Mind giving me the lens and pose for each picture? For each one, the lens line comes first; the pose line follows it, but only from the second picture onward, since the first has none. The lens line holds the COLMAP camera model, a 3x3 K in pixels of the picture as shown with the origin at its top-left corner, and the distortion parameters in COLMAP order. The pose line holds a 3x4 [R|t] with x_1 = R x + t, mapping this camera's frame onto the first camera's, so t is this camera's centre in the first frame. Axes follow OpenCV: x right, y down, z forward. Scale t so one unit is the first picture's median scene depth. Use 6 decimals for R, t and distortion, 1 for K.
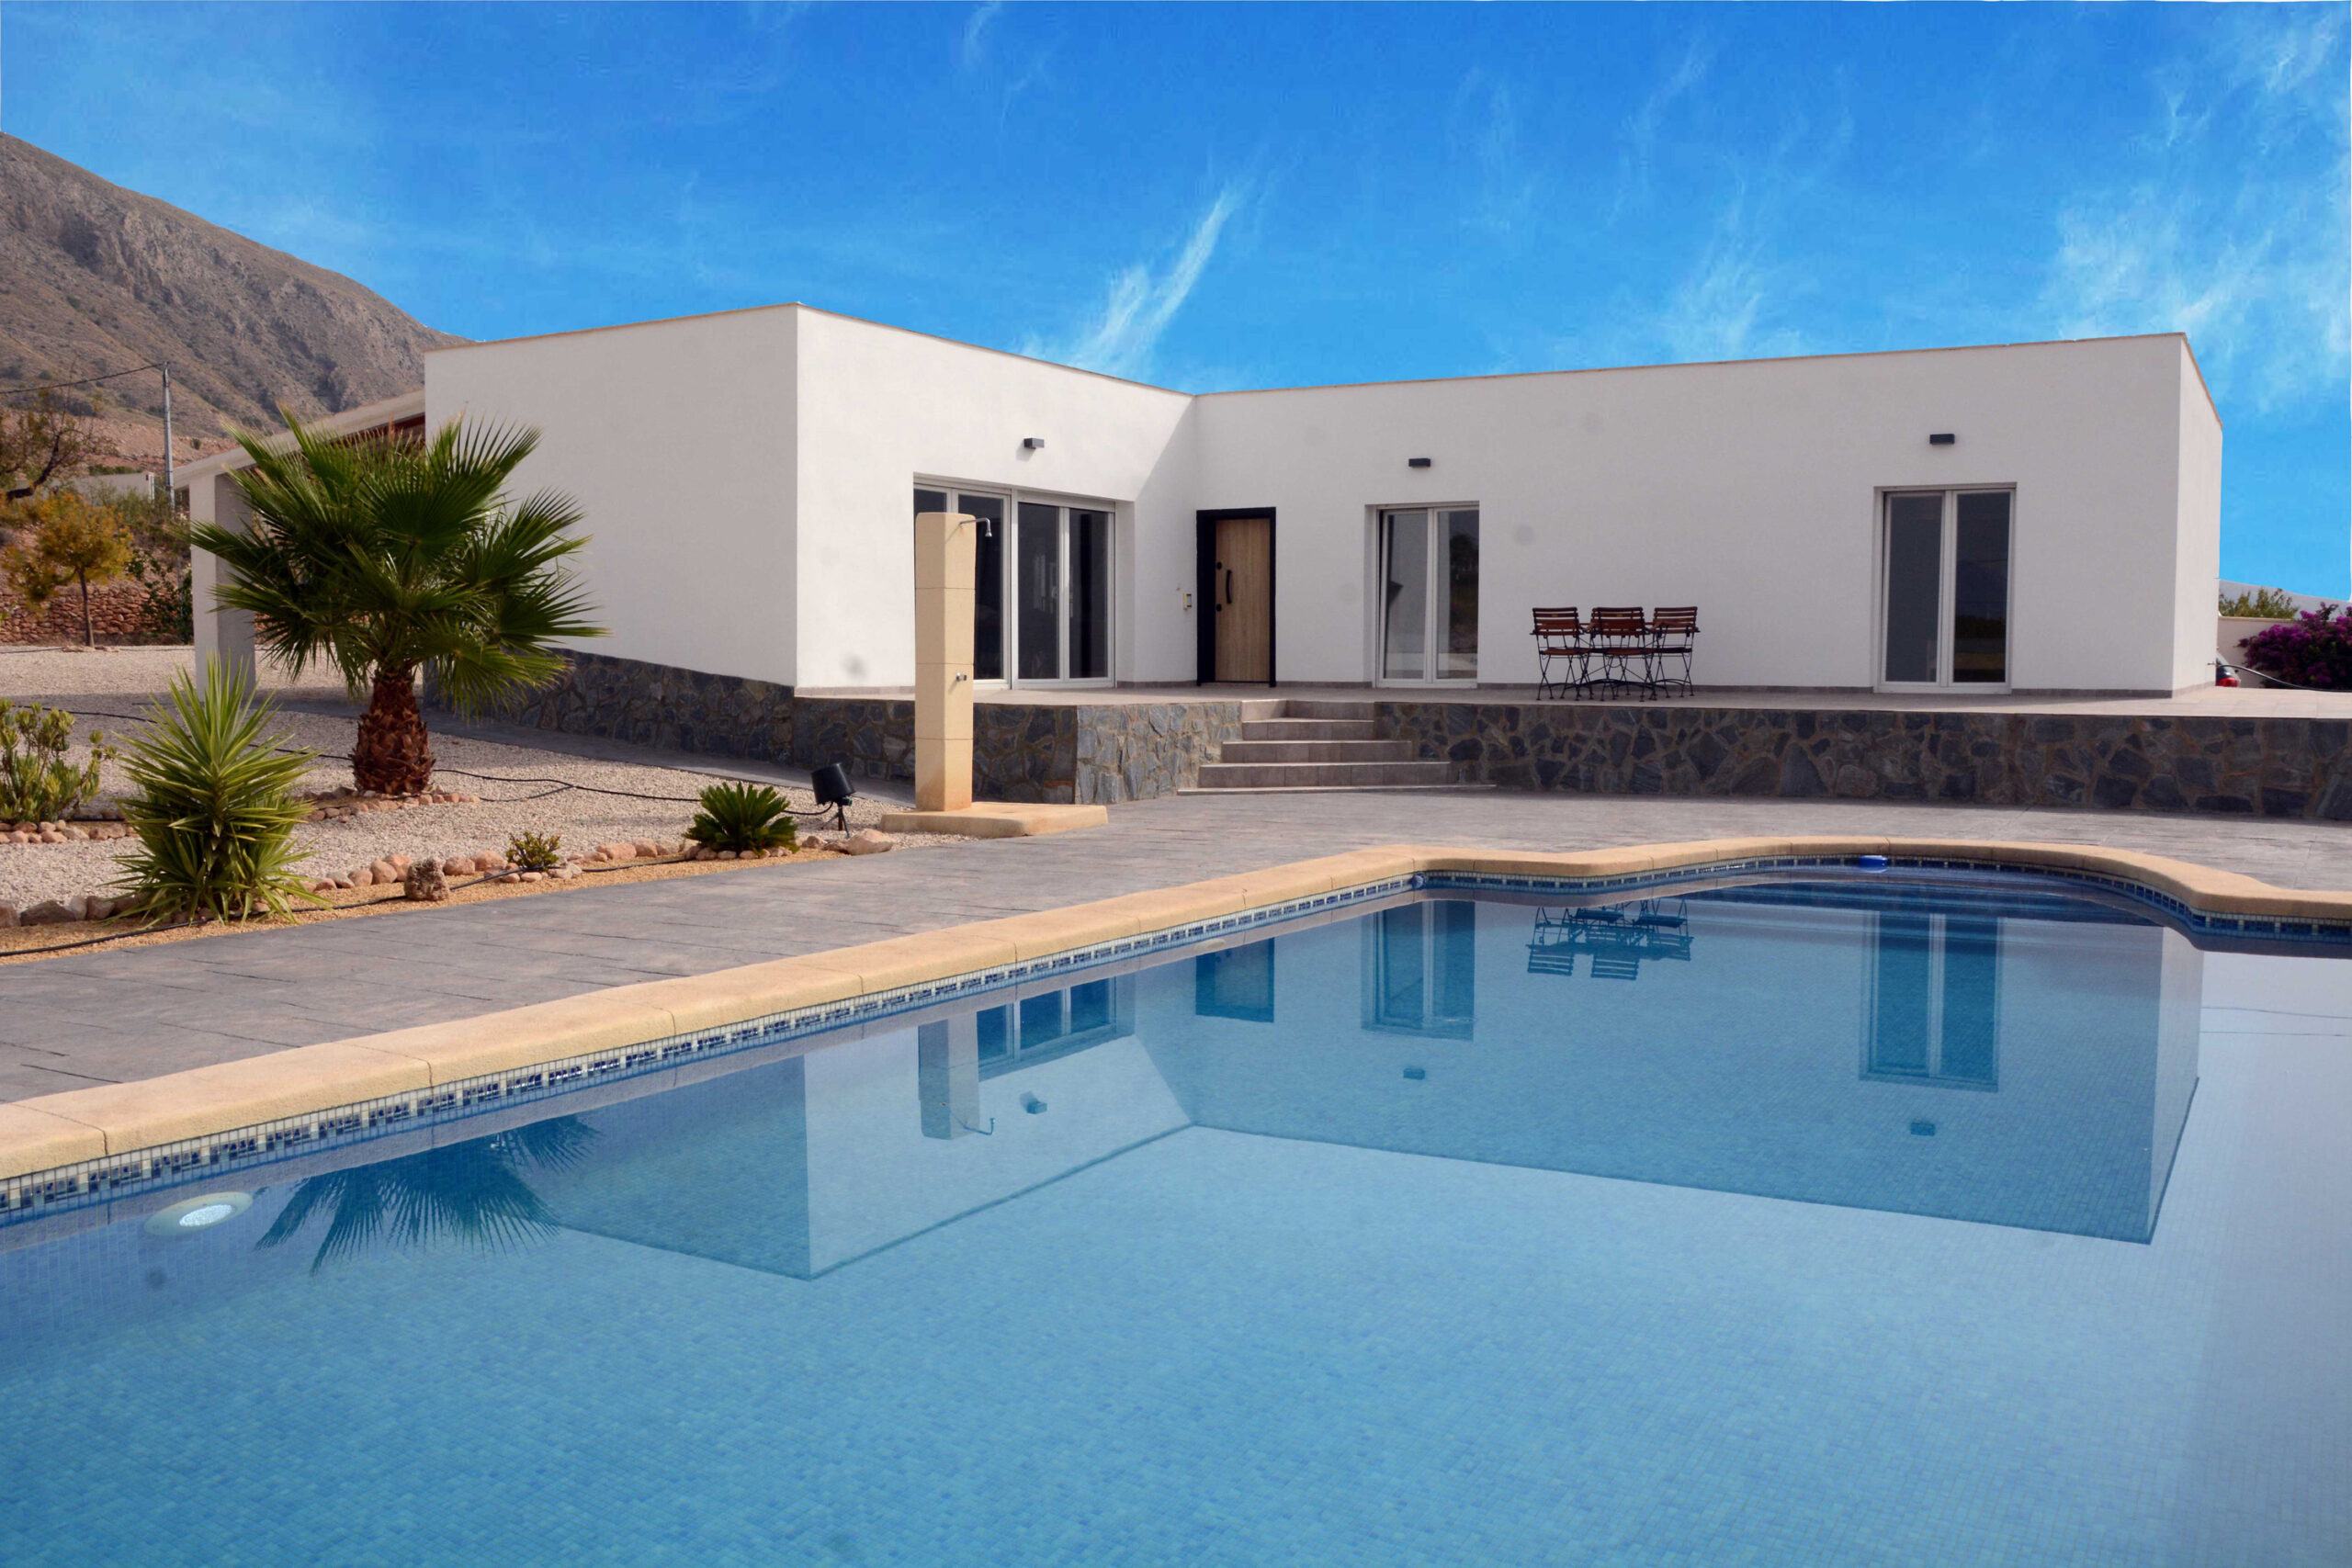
lens RADIAL K [[1973.4, 0, 1176.0], [0, 1973.4, 784.0], [0, 0, 1]] dist [-0.128156, 0.177174]
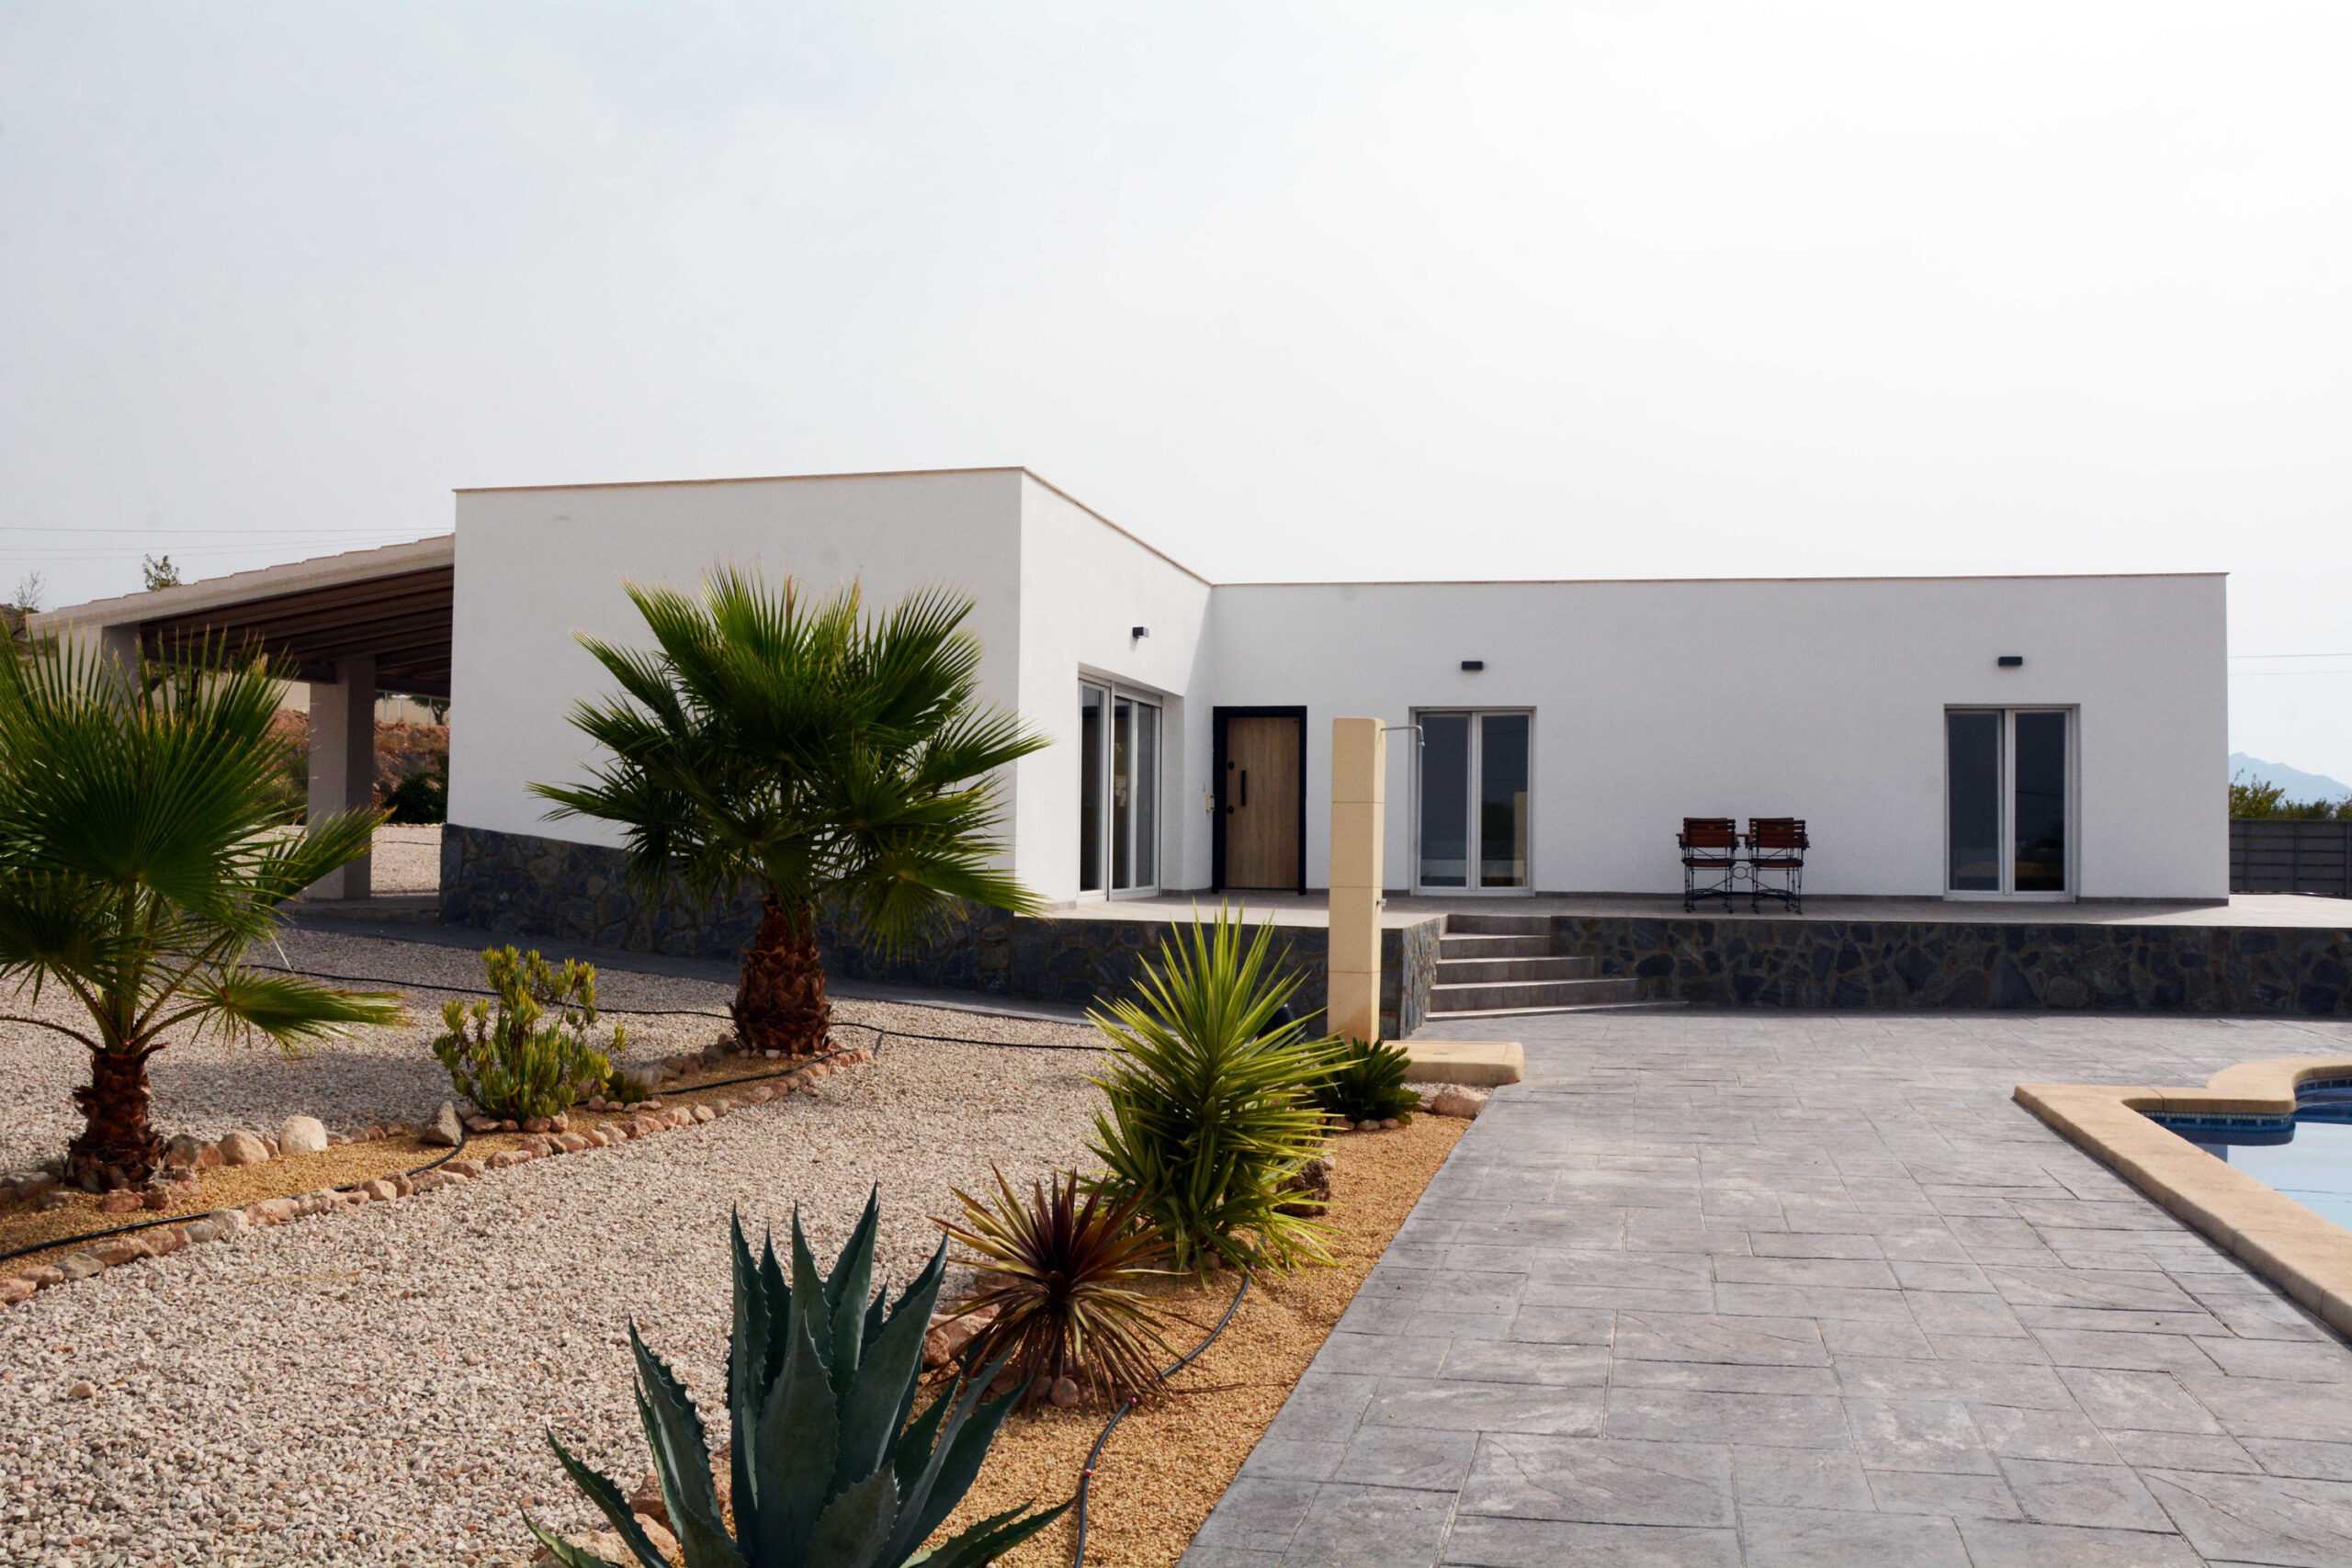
lens RADIAL K [[1973.7, 0, 1176.0], [0, 1973.7, 784.0], [0, 0, 1]] dist [-0.134057, 0.138897]
pose [[0.955043, 0.015672, 0.296053, -0.385558], [0.011592, 0.995864, -0.090114, -0.023565], [-0.296241, 0.089495, 0.950911, 0.151002]]
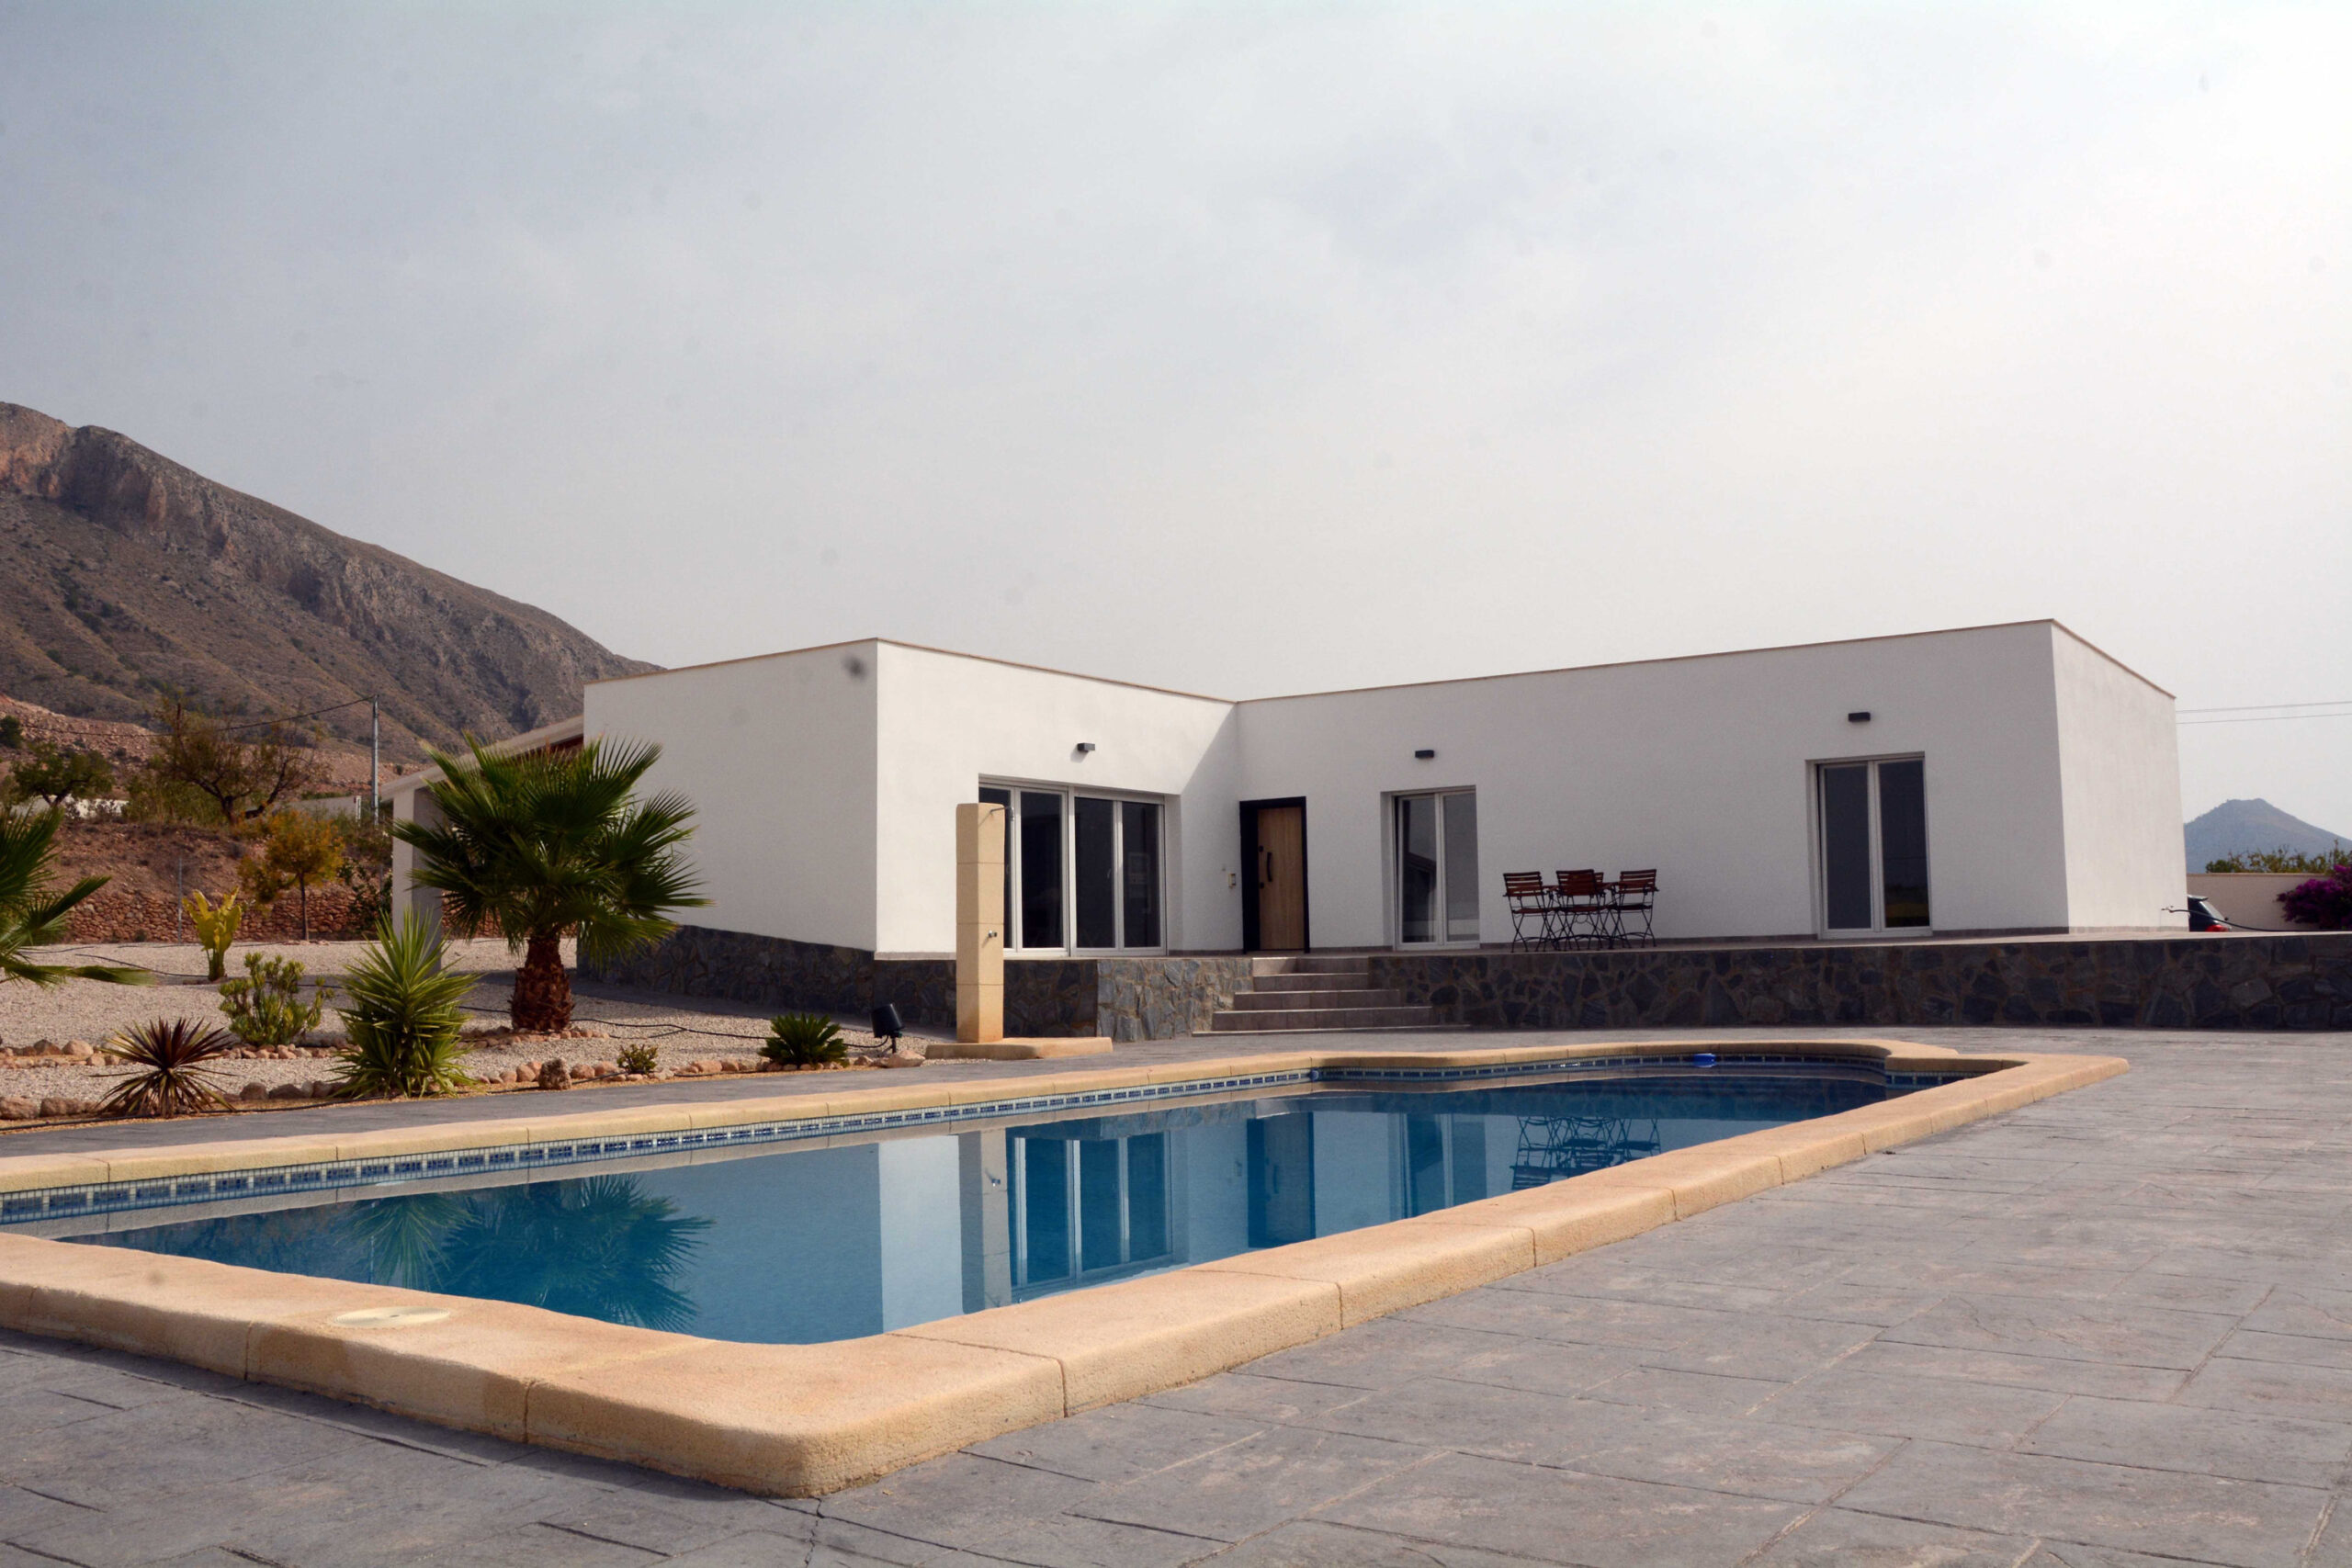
lens RADIAL K [[1968.4, 0, 1176.0], [0, 1968.4, 784.0], [0, 0, 1]] dist [-0.114765, 0.157491]
pose [[0.996150, -0.028074, -0.083052, 0.093576], [0.014980, 0.987916, -0.154266, 0.037691], [0.086380, 0.152428, 0.984533, -0.186611]]
